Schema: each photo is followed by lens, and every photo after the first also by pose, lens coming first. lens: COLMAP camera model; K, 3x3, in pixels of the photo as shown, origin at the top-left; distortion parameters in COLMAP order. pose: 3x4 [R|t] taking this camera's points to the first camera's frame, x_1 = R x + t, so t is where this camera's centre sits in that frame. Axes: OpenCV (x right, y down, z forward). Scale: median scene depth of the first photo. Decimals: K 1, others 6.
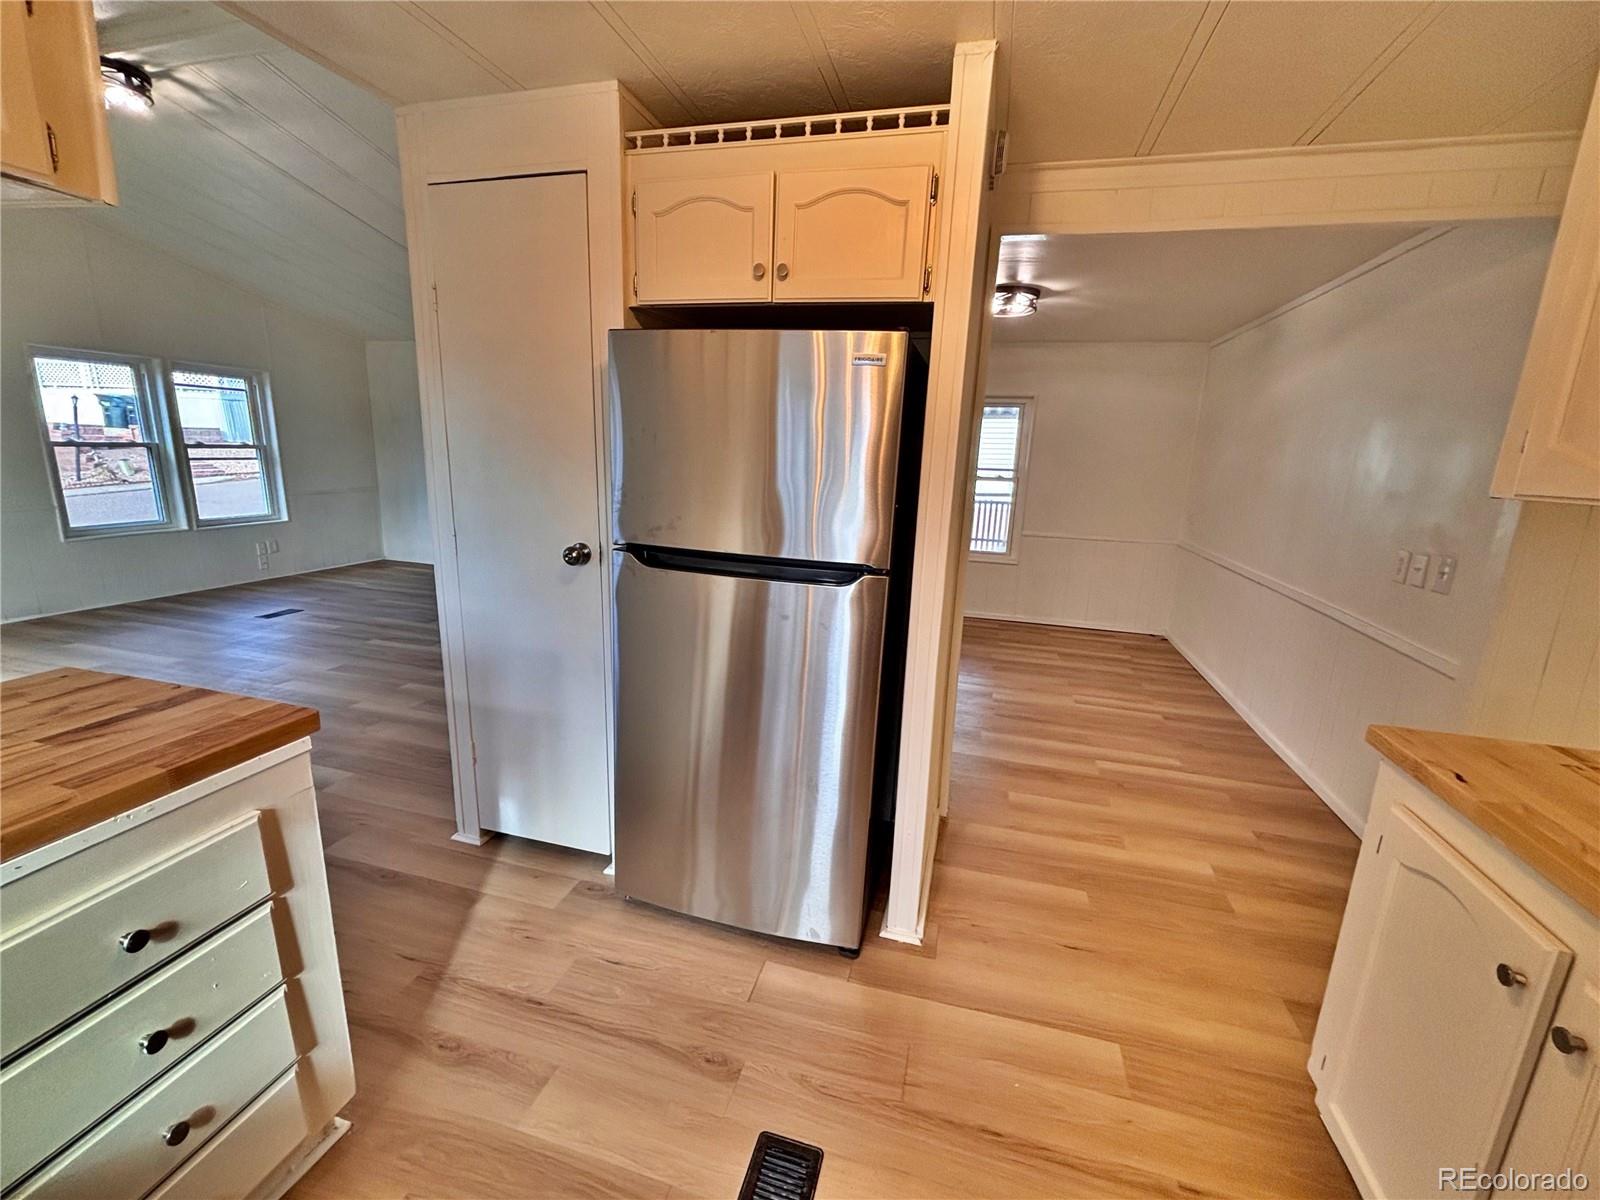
lens RADIAL K [[661.7, 0, 799.6], [0, 661.7, 595.2], [0, 0, 1]] dist [-0.000198, 0.000711]
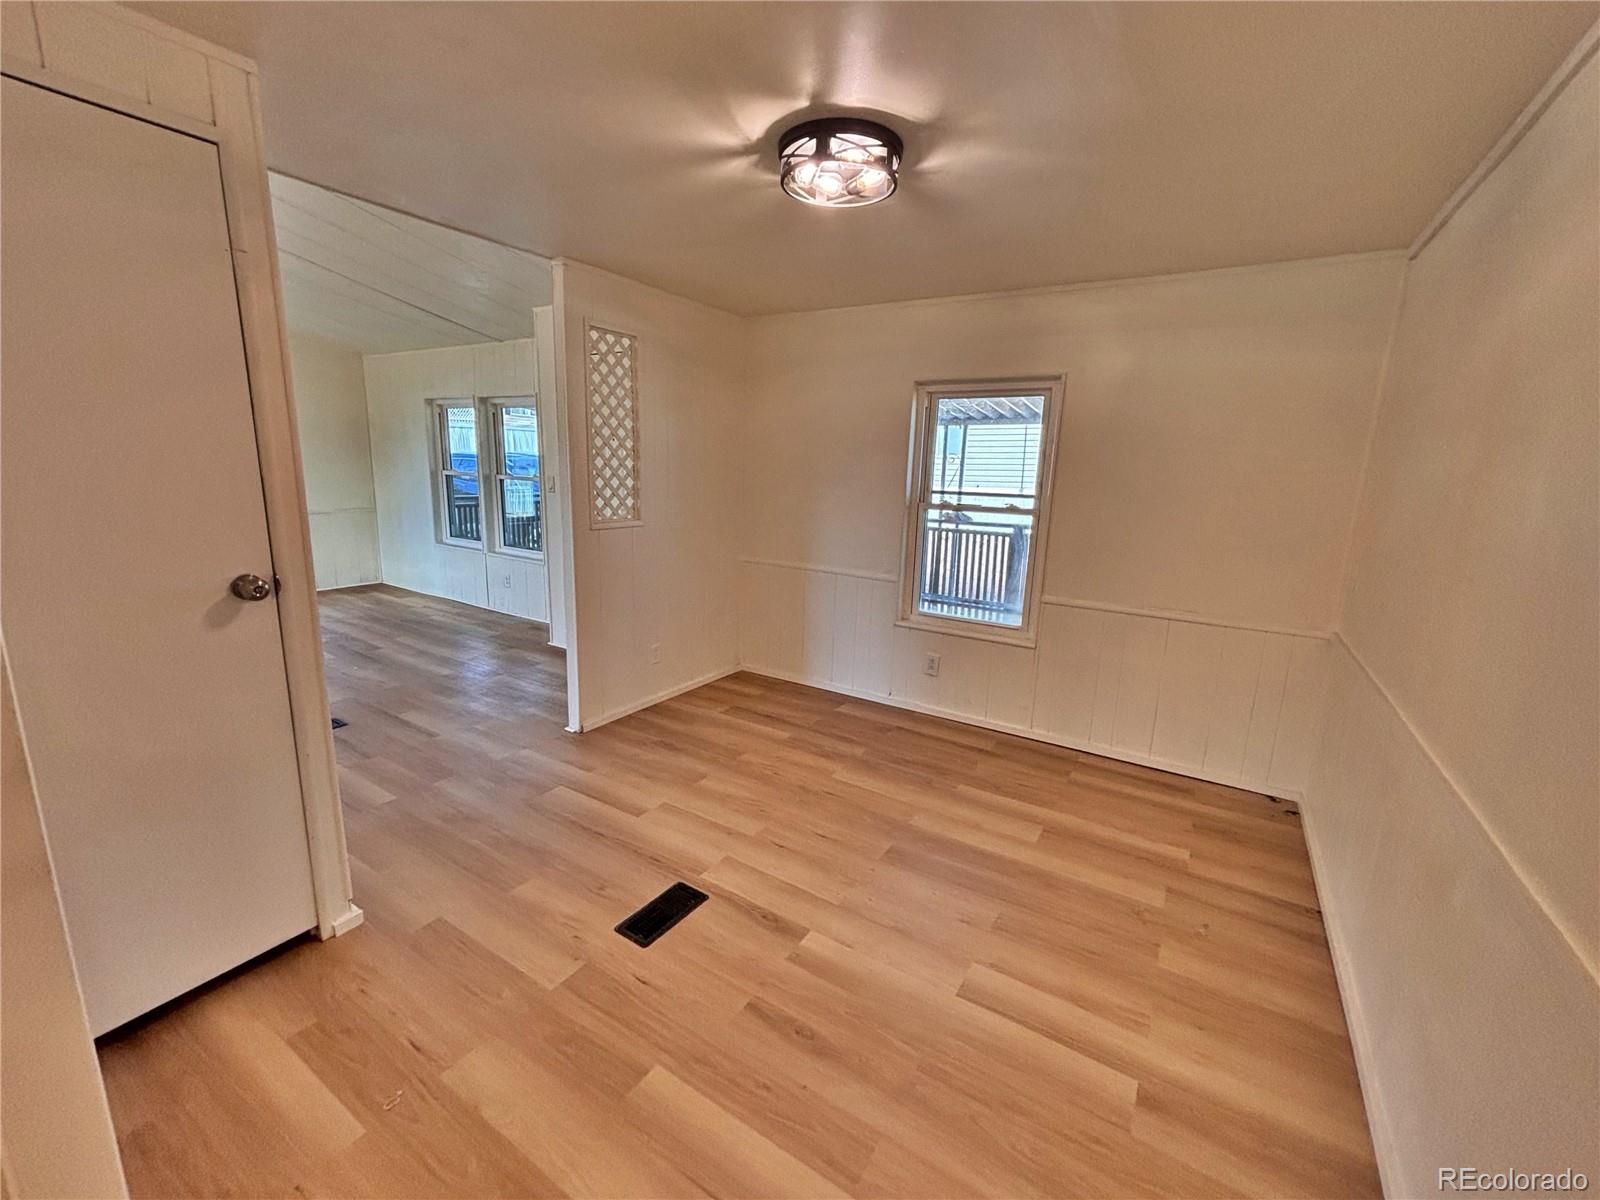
lens RADIAL K [[666.9, 0, 794.3], [0, 666.9, 586.6], [0, 0, 1]] dist [0.019642, 0.000096]
pose [[0.952105, 0.045738, -0.302331, 0.515843], [-0.051190, 0.998638, -0.010128, -0.147987], [0.301456, 0.025120, 0.953149, 0.568801]]
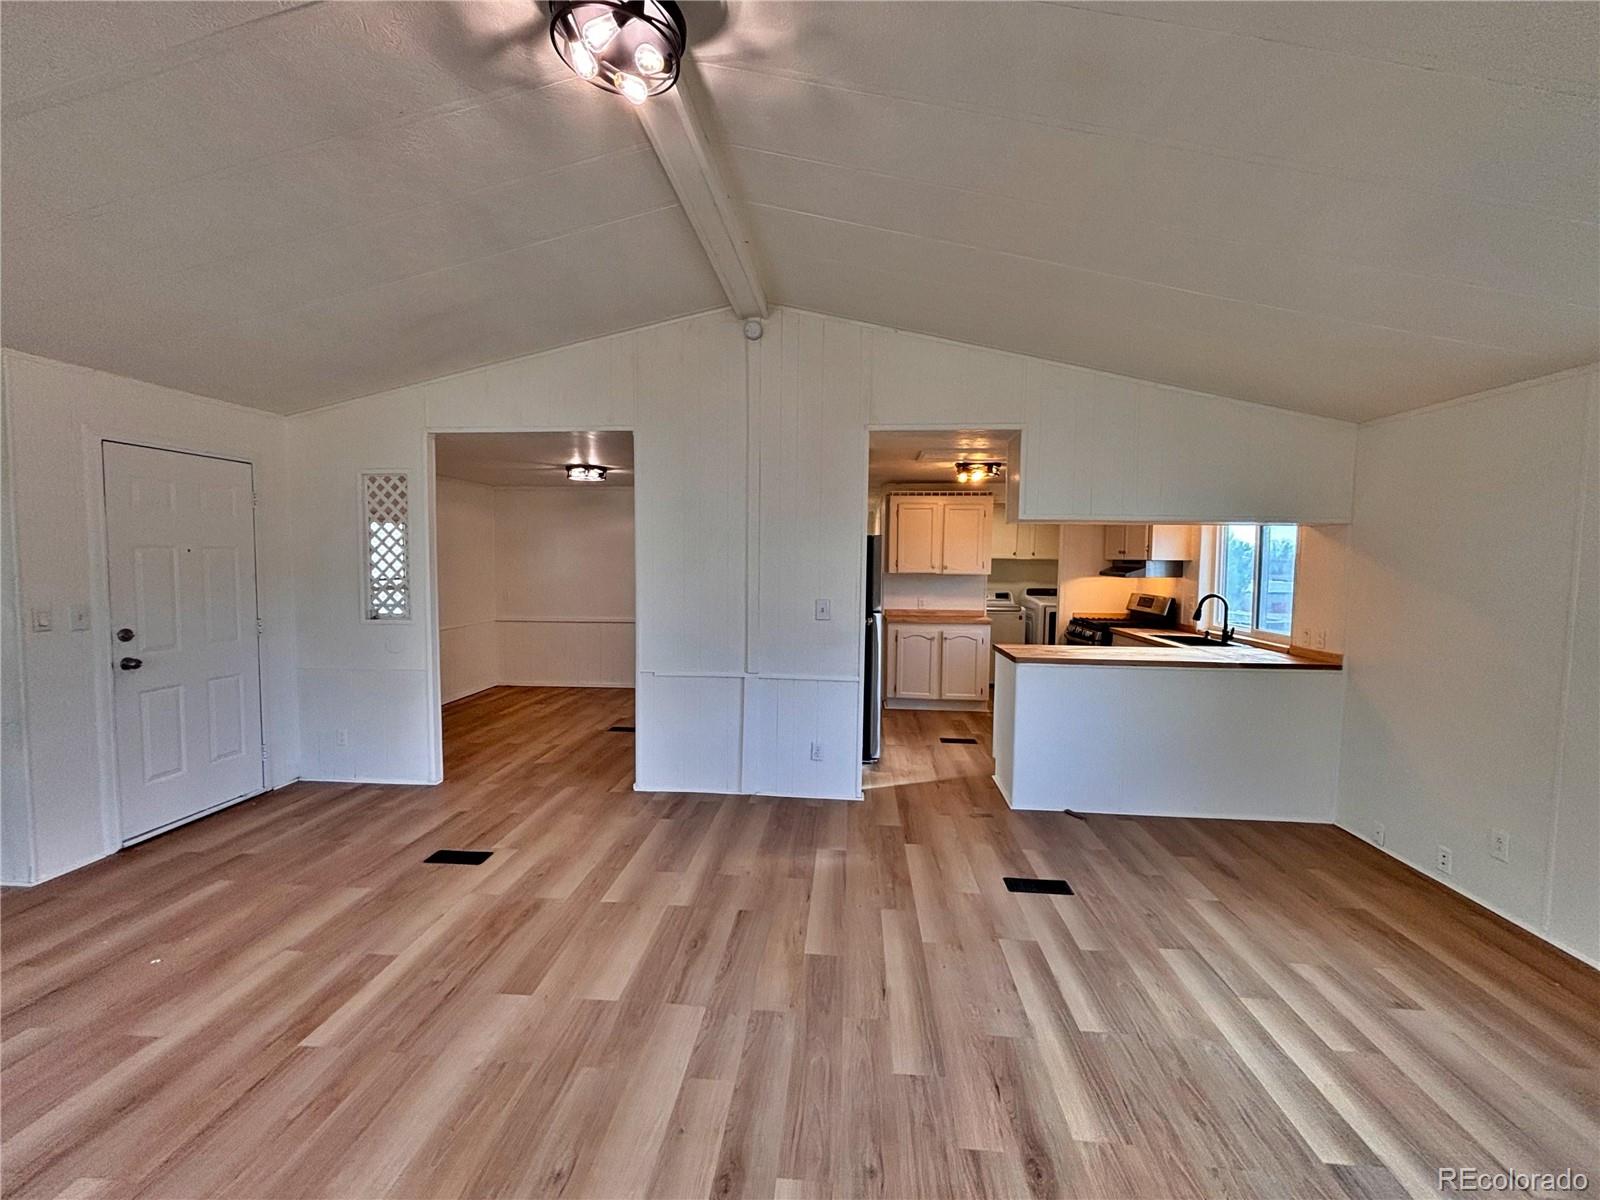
lens RADIAL K [[672.2, 0, 799.4], [0, 672.2, 594.5], [0, 0, 1]] dist [-0.000622, 0.000699]
pose [[-0.184881, -0.091849, 0.978459, -1.535091], [0.201355, 0.970961, 0.129191, -0.299042], [-0.961912, 0.220902, -0.161018, 0.937262]]
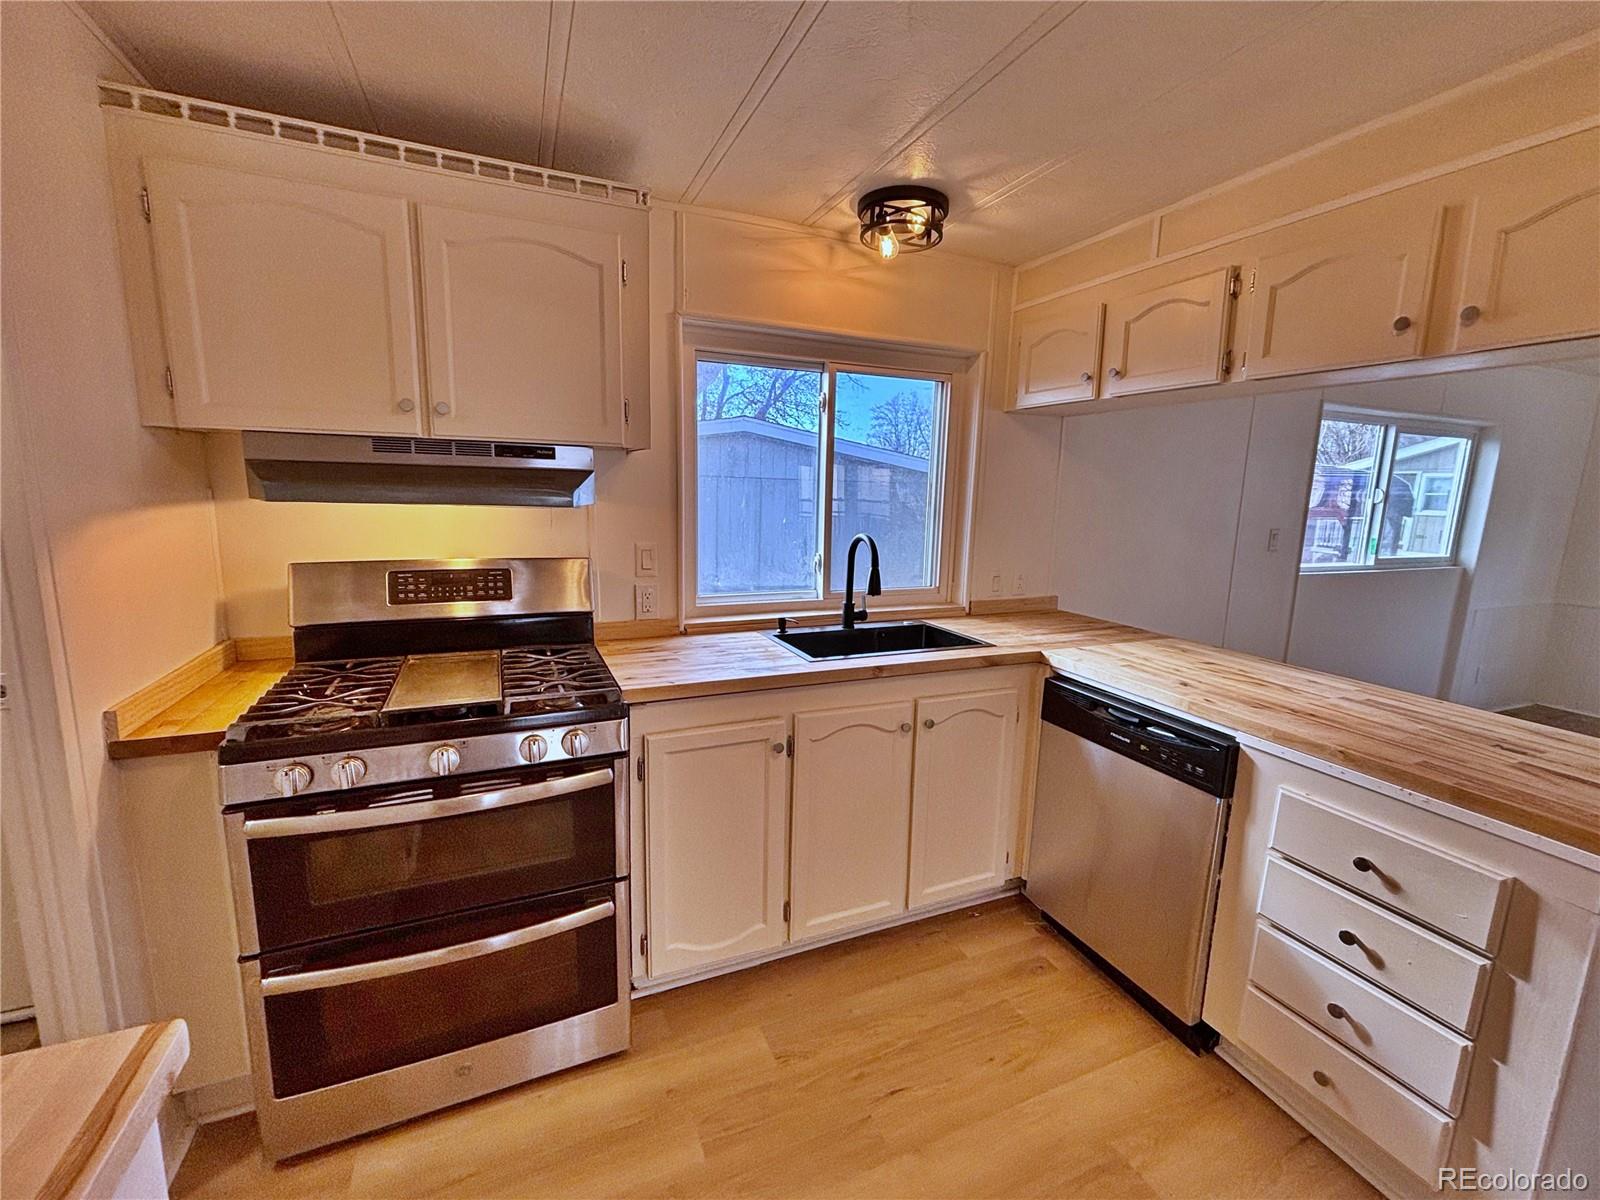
lens RADIAL K [[668.6, 0, 793.3], [0, 668.6, 596.0], [0, 0, 1]] dist [0.000614, -0.000449]
pose [[-0.784279, 0.043846, -0.618857, 0.234059], [-0.190990, 0.931995, 0.308073, -0.065617], [0.590279, 0.359810, -0.722570, 0.297904]]
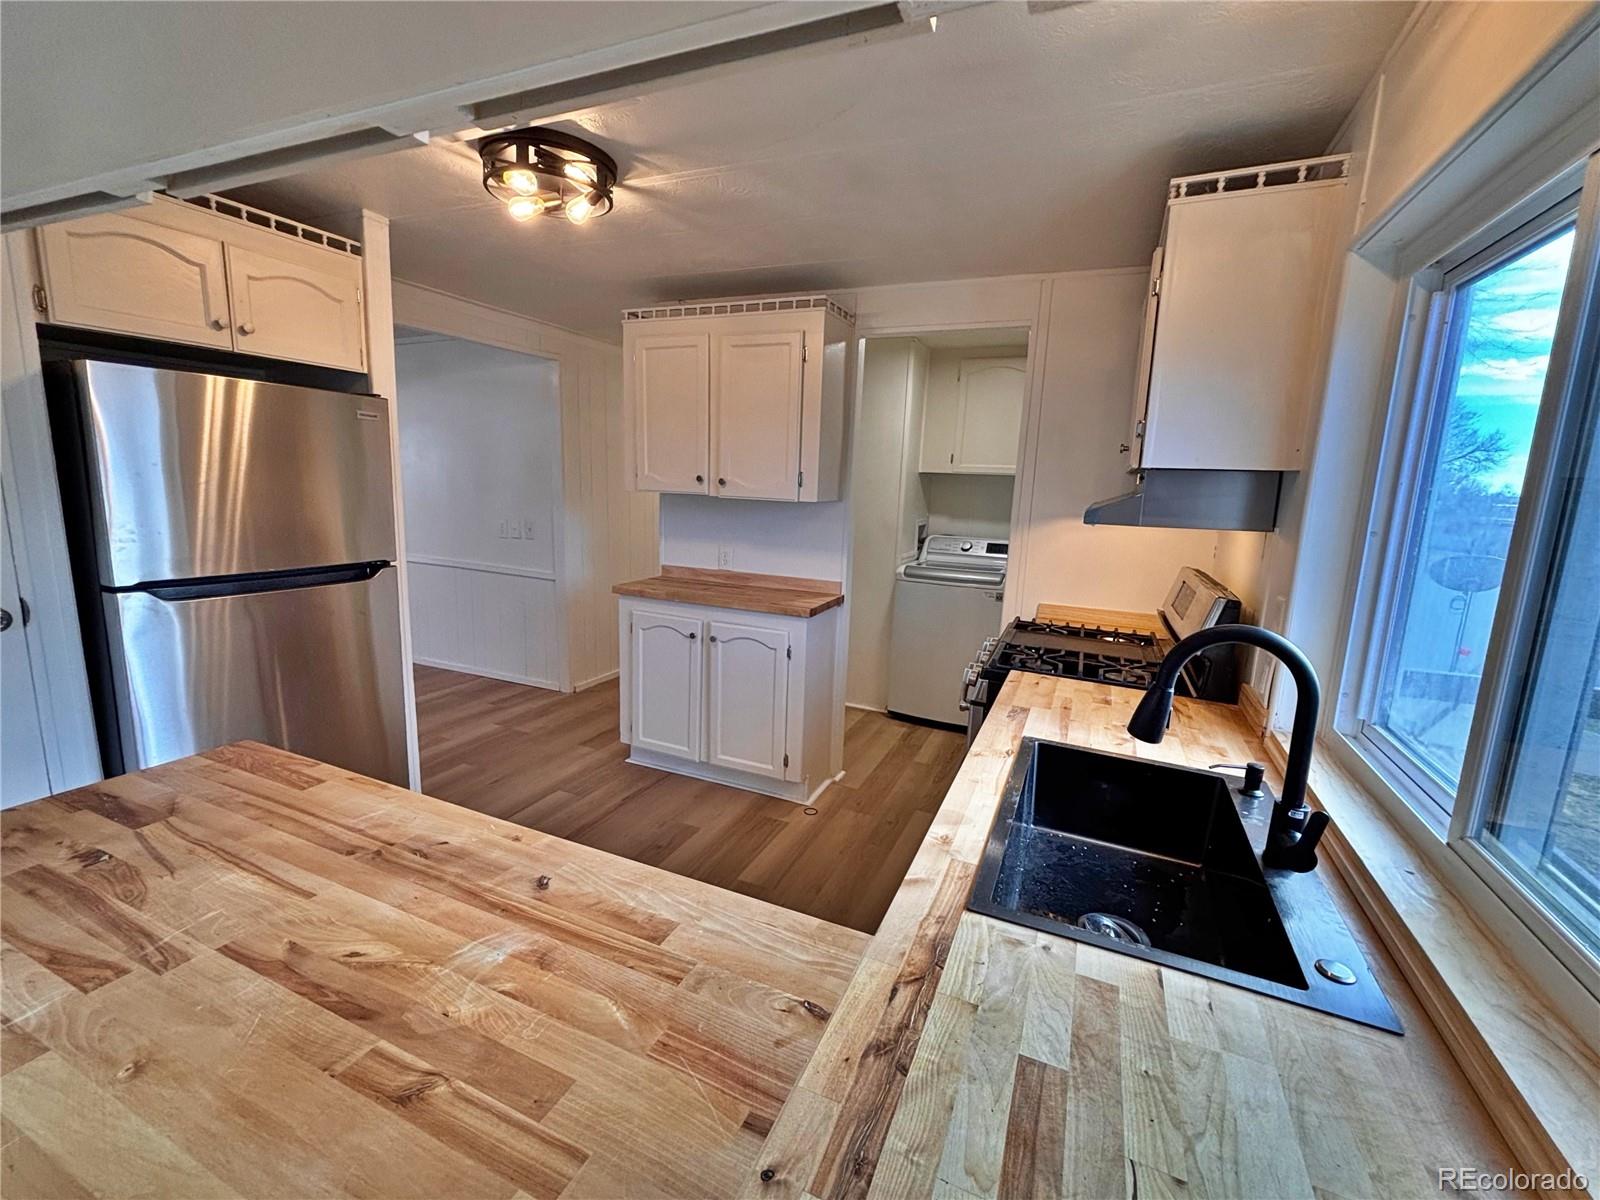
lens RADIAL K [[694.4, 0, 794.2], [0, 694.4, 595.3], [0, 0, 1]] dist [-0.002054, -0.000029]
pose [[0.155060, -0.199082, 0.967638, -0.578150], [0.187573, 0.967600, 0.169017, -0.029252], [-0.969934, 0.155295, 0.187379, -0.047824]]
